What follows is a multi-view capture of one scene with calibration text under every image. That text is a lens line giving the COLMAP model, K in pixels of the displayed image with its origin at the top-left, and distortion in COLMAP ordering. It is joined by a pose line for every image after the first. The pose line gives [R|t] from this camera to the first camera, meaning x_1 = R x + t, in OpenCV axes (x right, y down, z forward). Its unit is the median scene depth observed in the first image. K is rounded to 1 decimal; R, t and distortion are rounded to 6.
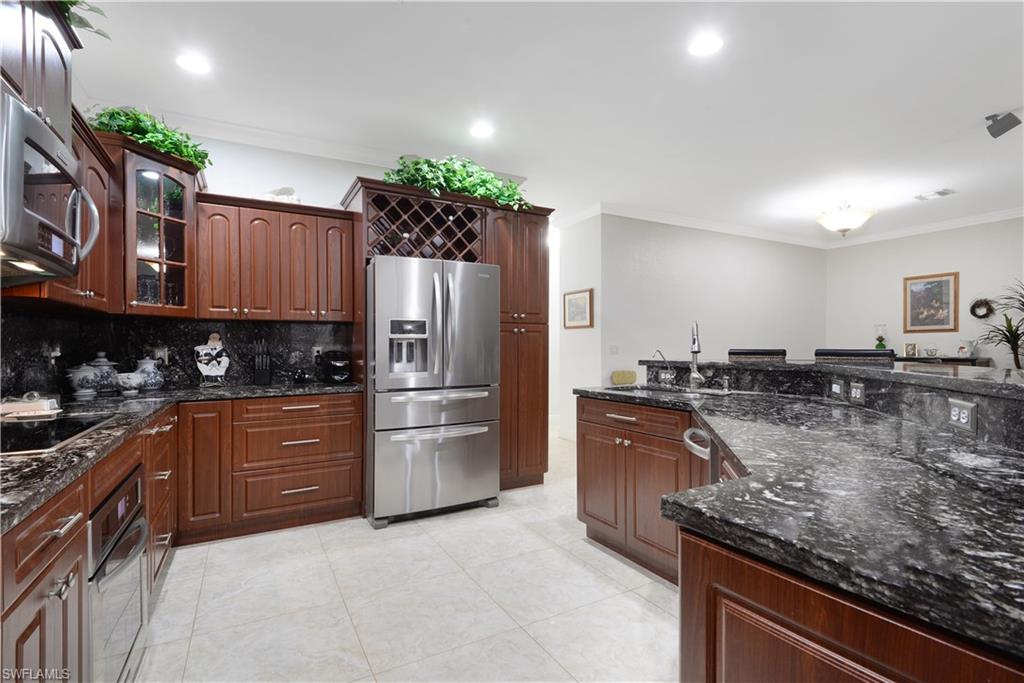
lens RADIAL K [[479.6, 0, 521.1], [0, 479.6, 343.4], [0, 0, 1]] dist [-0.031683, -0.004426]
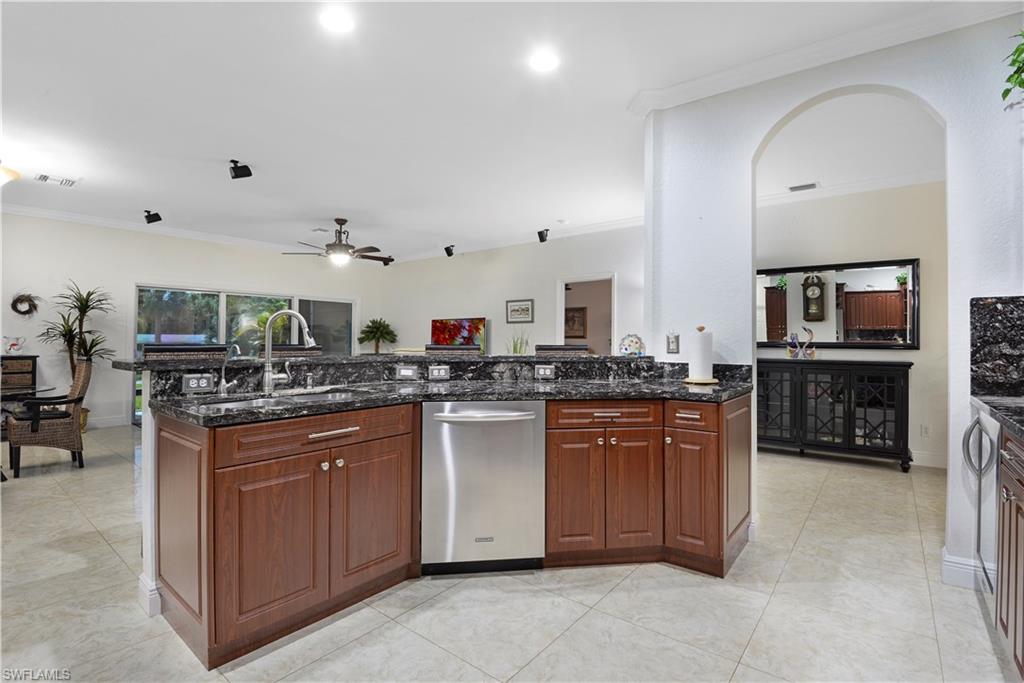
lens RADIAL K [[479.6, 0, 501.8], [0, 479.6, 339.8], [0, 0, 1]] dist [-0.031683, -0.004426]
pose [[-0.355957, 0.012166, 0.934423, -0.454193], [-0.006437, 0.999860, -0.015470, 0.013292], [-0.934480, -0.011522, -0.355829, 0.778749]]
